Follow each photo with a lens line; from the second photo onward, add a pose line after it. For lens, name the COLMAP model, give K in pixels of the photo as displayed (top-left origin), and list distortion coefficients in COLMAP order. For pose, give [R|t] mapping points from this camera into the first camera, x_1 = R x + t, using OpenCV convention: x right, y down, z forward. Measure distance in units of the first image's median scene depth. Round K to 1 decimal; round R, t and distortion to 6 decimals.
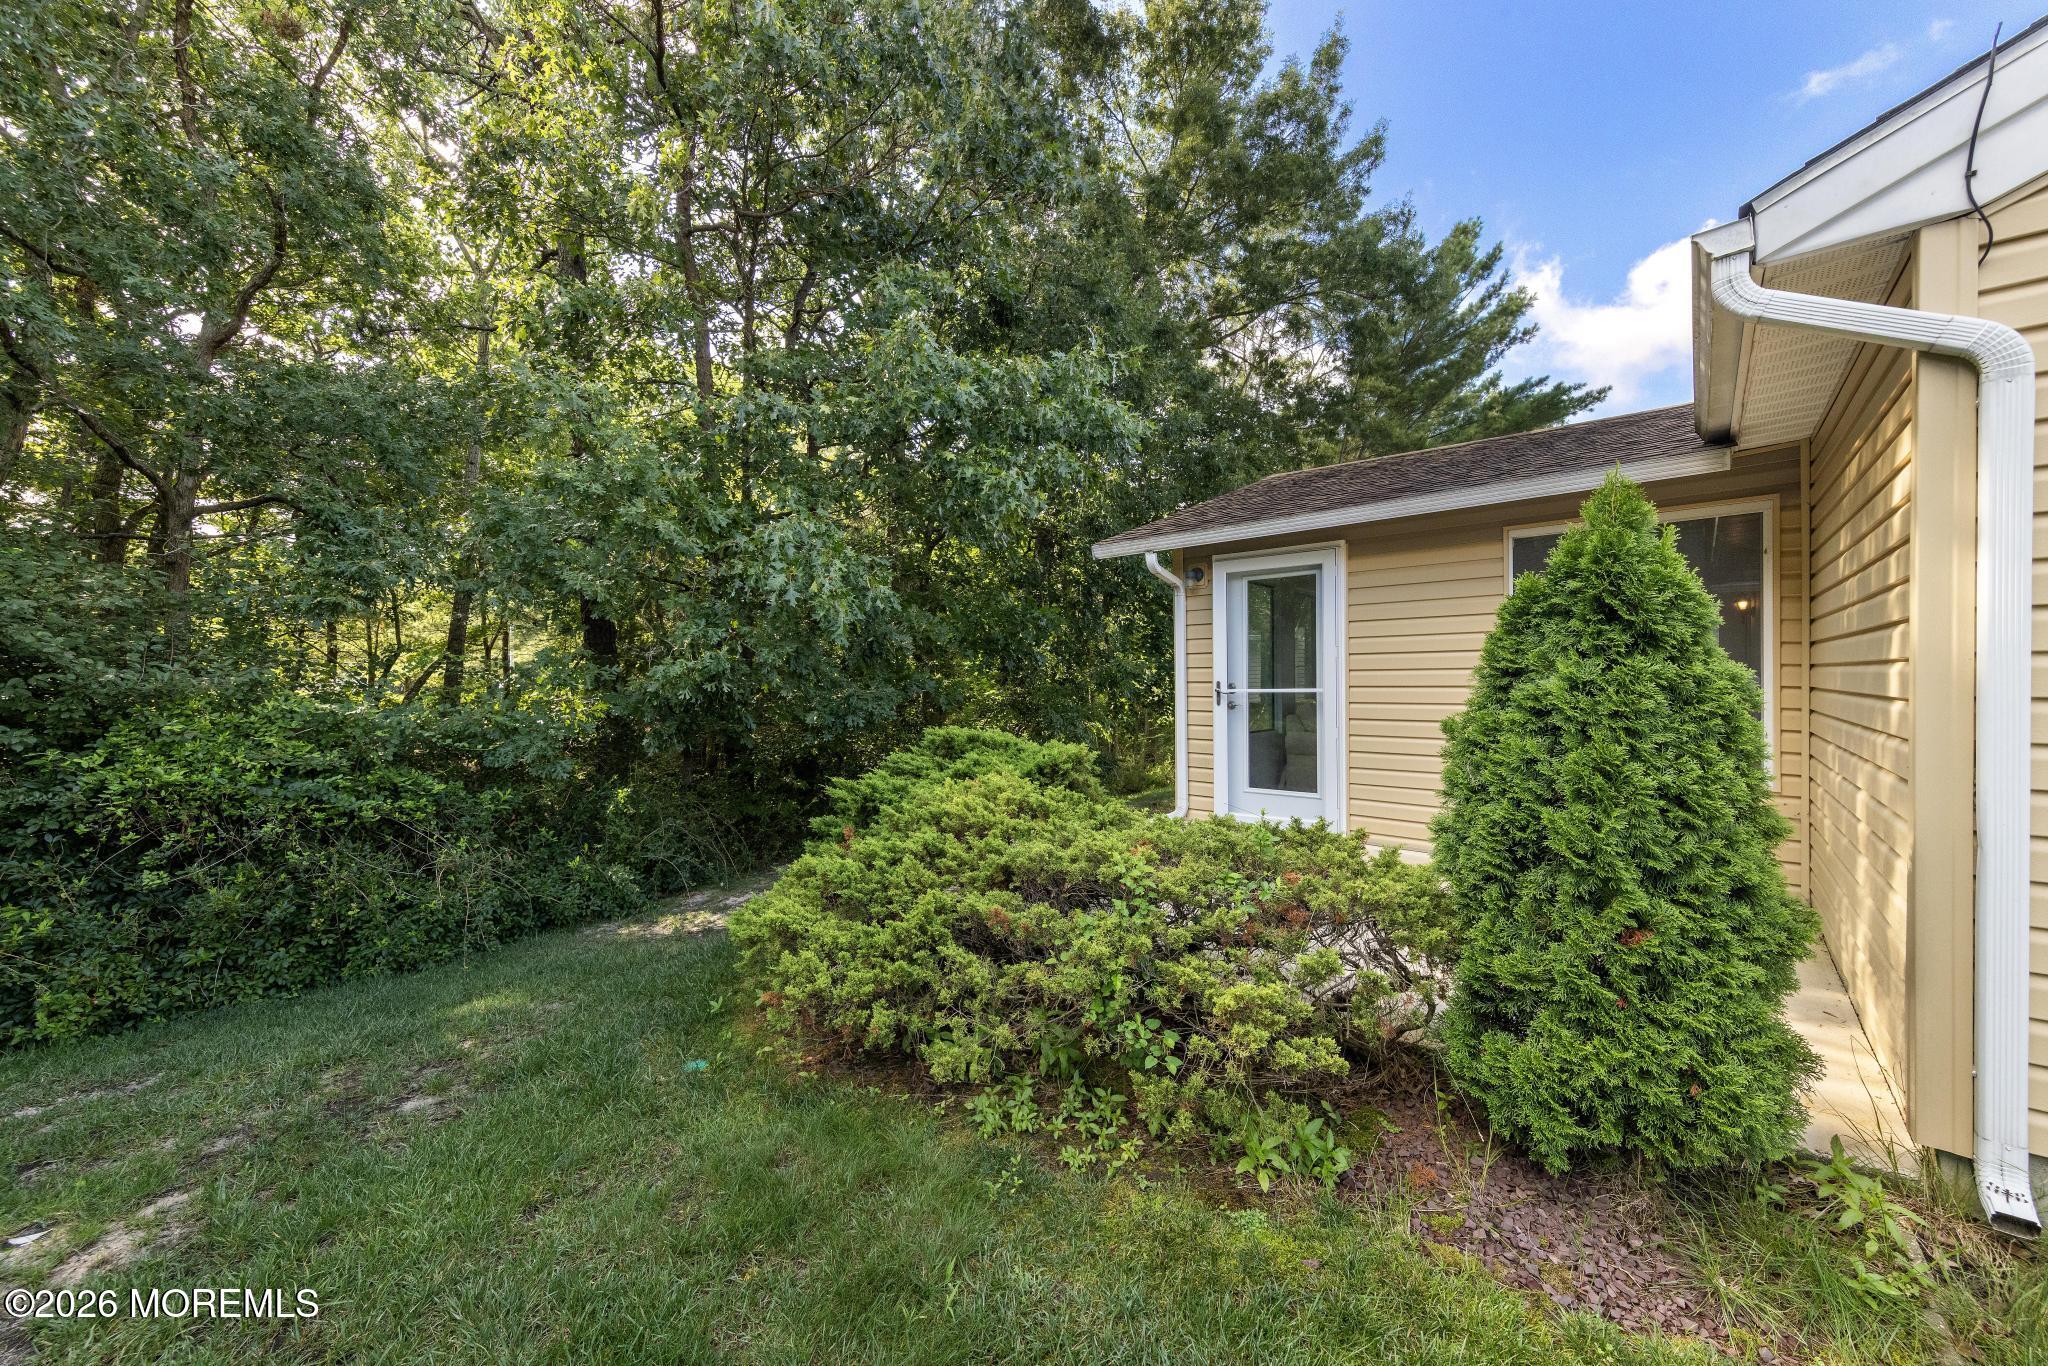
lens RADIAL K [[808.8, 0, 1026.9], [0, 808.8, 684.5], [0, 0, 1]] dist [0.006504, -0.000120]
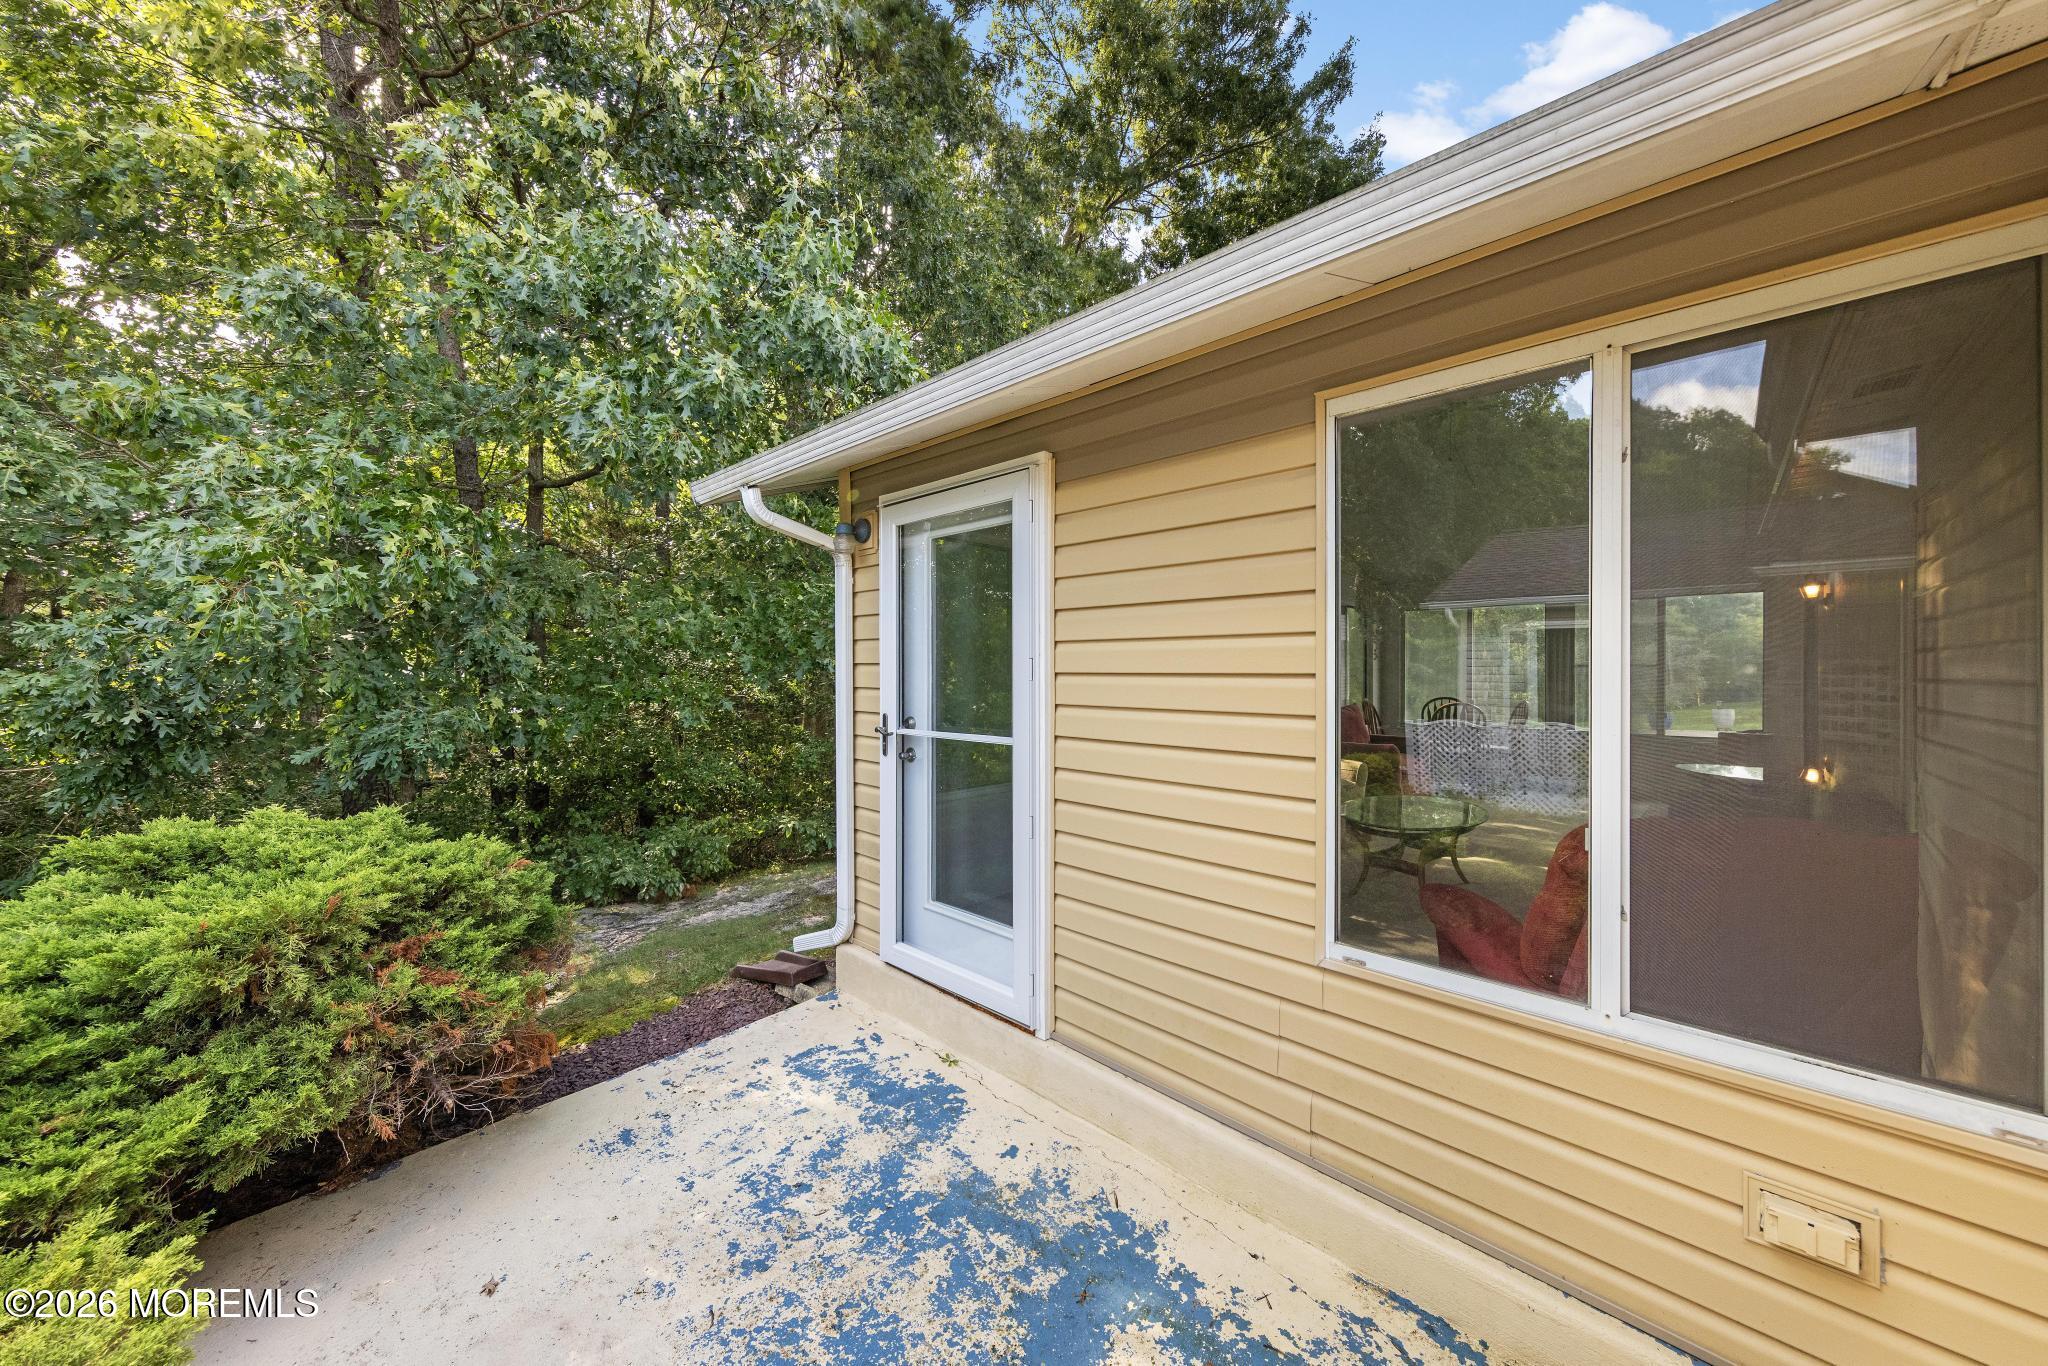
lens RADIAL K [[766.0, 0, 1016.3], [0, 766.0, 678.8], [0, 0, 1]] dist [0.007654, -0.001100]
pose [[0.999325, 0.010588, -0.035174, 0.350424], [-0.010355, 0.999923, 0.006815, -0.034080], [0.035244, -0.006446, 0.999358, 0.459533]]
